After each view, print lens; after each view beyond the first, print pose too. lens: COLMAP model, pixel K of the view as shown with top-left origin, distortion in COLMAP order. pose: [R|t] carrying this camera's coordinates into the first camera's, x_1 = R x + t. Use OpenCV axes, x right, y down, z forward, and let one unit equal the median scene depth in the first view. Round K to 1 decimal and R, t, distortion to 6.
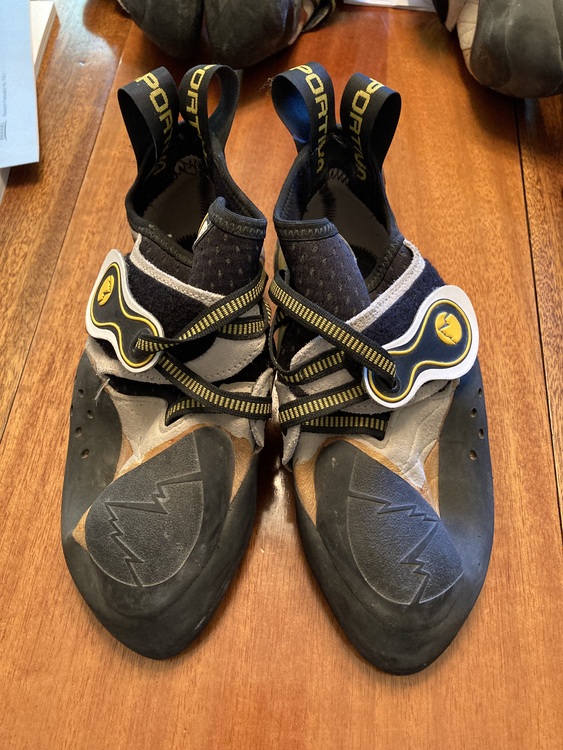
lens RADIAL K [[623.8, 0, 281.6], [0, 623.8, 373.7], [0, 0, 1]] dist [-0.028250, 0.052325]
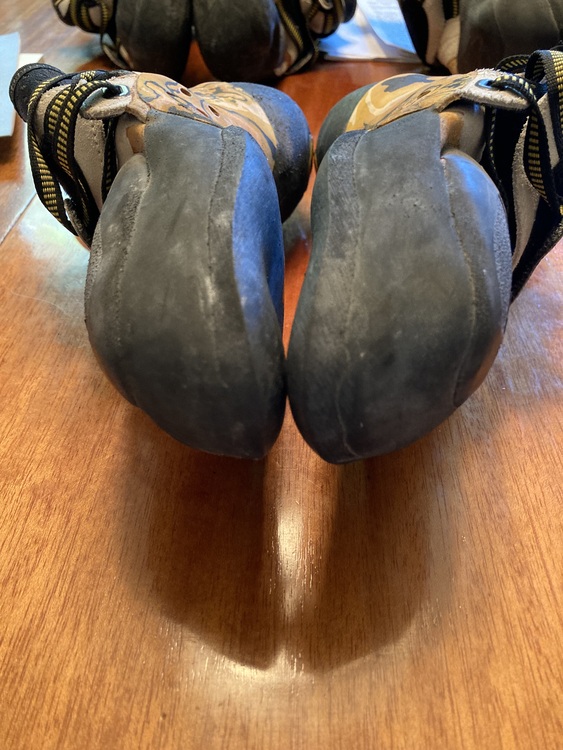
lens RADIAL K [[623.8, 0, 280.9], [0, 623.8, 375.8], [0, 0, 1]] dist [-0.028250, 0.052325]
pose [[0.998720, -0.029360, 0.041176, -0.040912], [0.041141, 0.945190, -0.323919, 0.305642], [-0.029409, 0.325199, 0.945188, 0.234780]]
